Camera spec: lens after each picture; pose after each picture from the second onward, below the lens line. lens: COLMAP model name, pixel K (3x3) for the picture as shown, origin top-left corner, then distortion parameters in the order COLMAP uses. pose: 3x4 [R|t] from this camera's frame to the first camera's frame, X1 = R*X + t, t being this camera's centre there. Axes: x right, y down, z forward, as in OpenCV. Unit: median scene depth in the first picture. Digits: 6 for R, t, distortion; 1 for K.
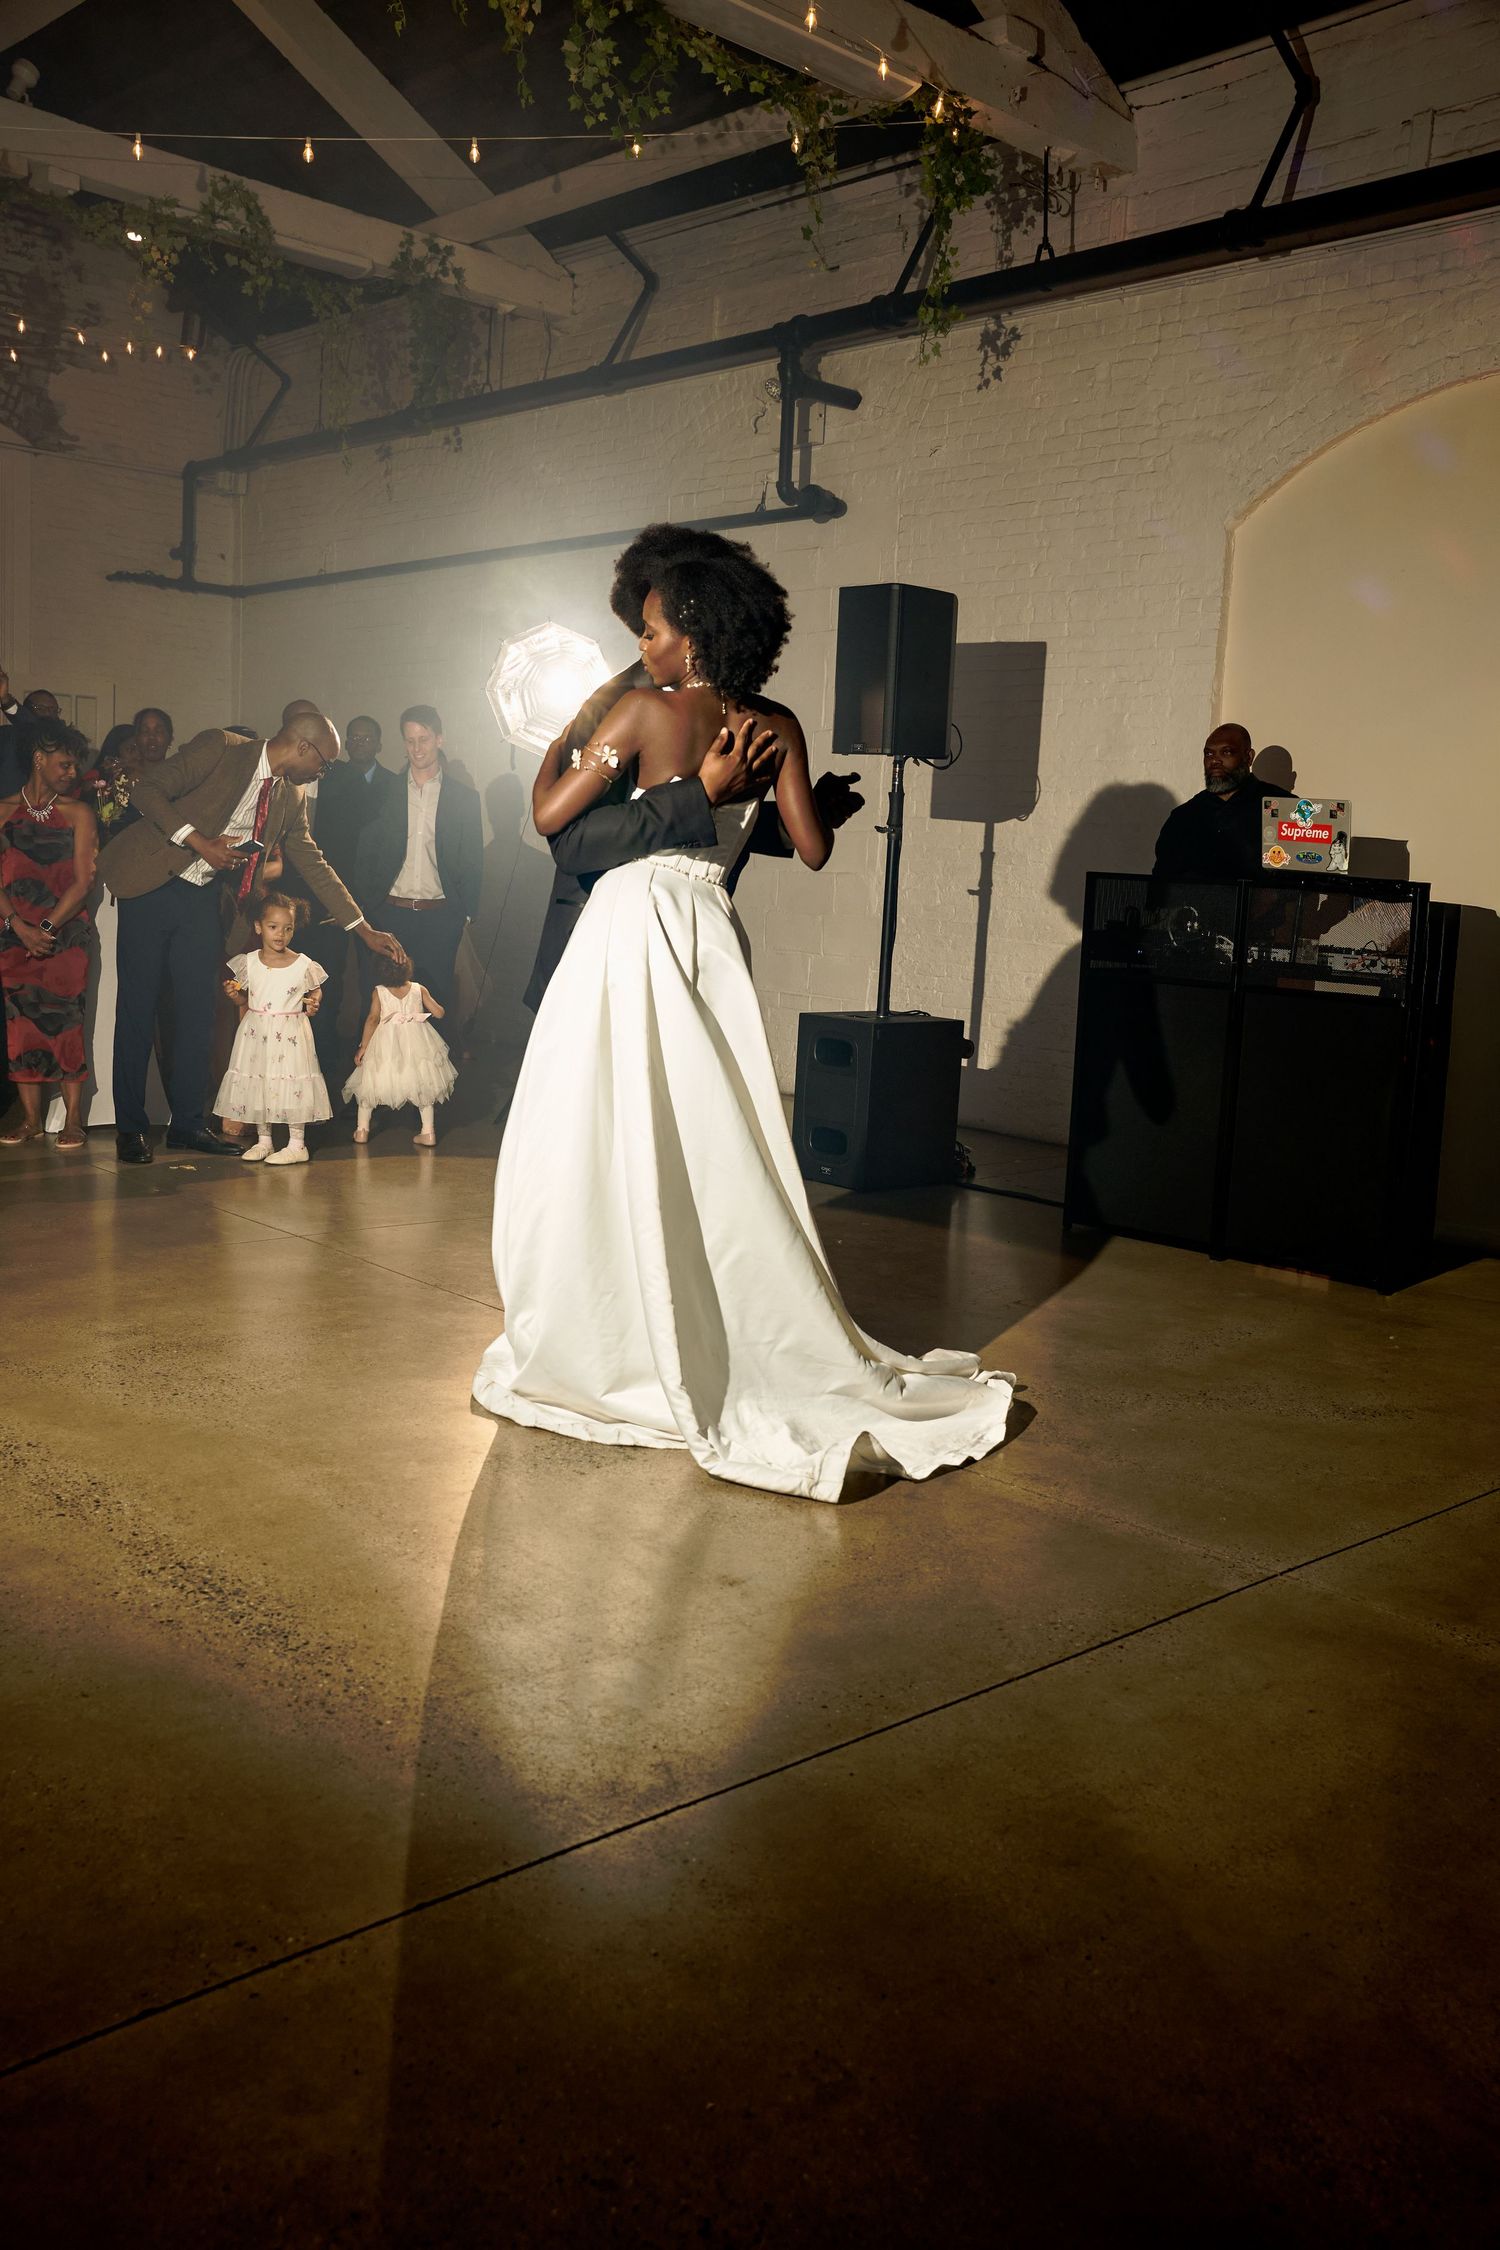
lens RADIAL K [[2097.4, 0, 758.0], [0, 2097.4, 1114.0], [0, 0, 1]] dist [0.019789, 0.000000]
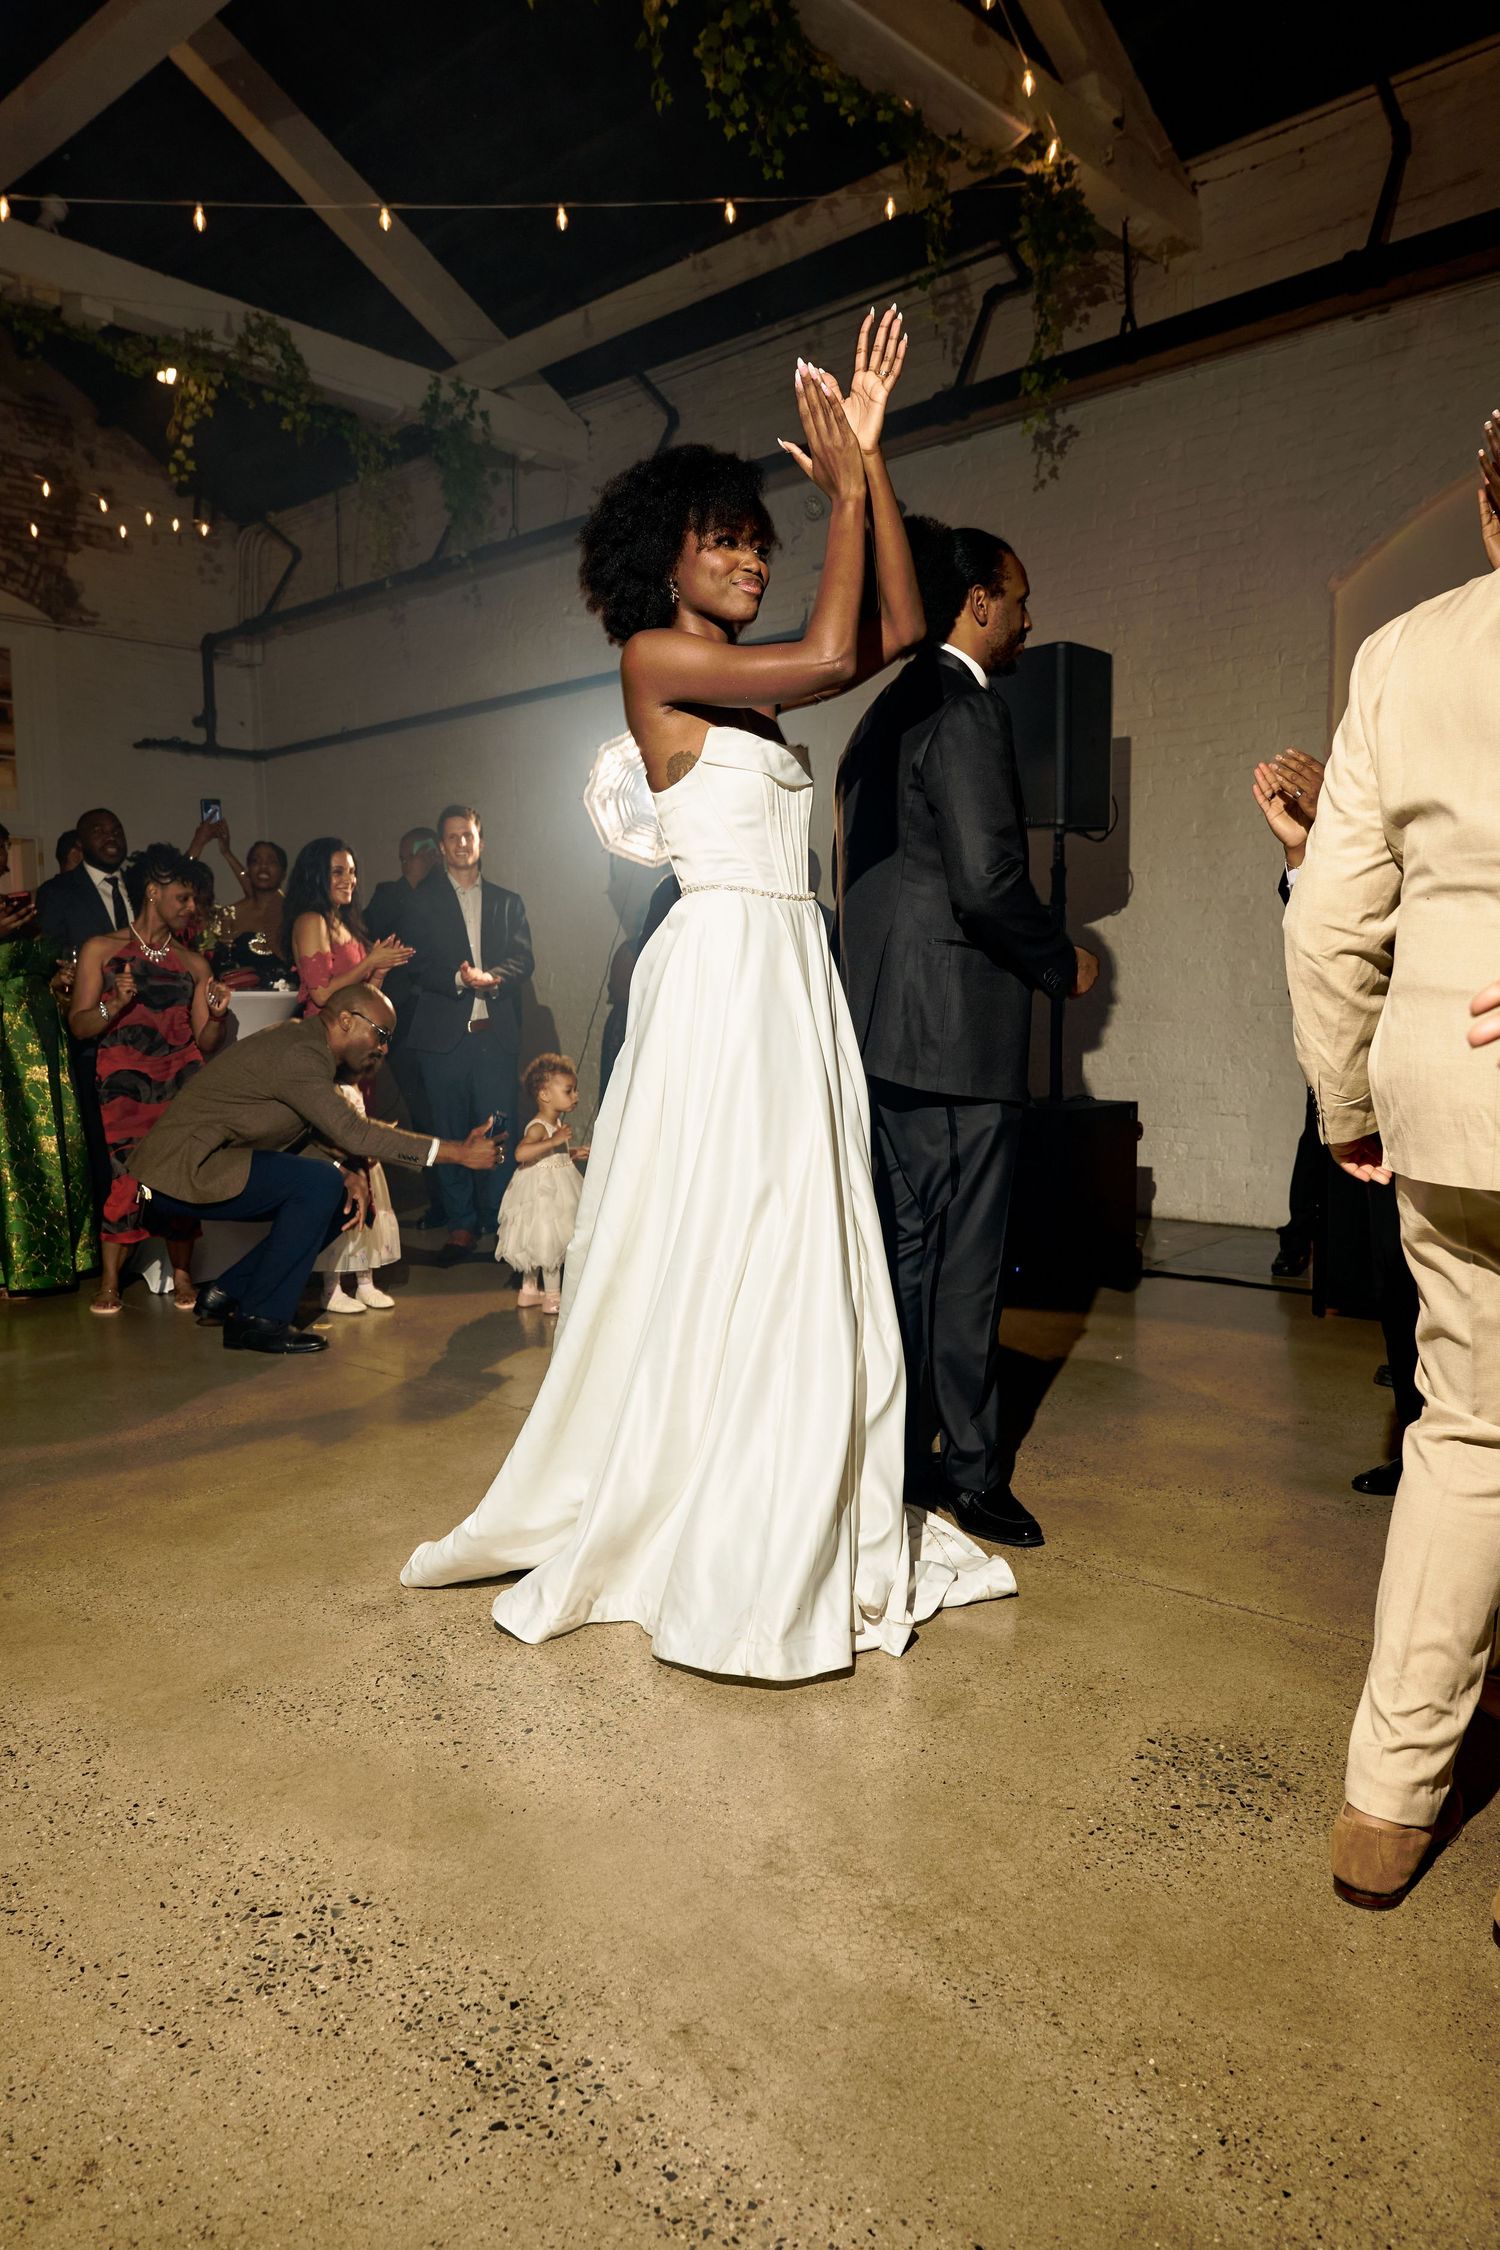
lens RADIAL K [[1624.9, 0, 737.4], [0, 1624.9, 1120.5], [0, 0, 1]] dist [0.047416, -0.031314]
pose [[0.994673, -0.067807, 0.077639, -0.112760], [0.071407, 0.996451, -0.044565, -0.013507], [-0.074341, 0.049871, 0.995985, 0.226608]]
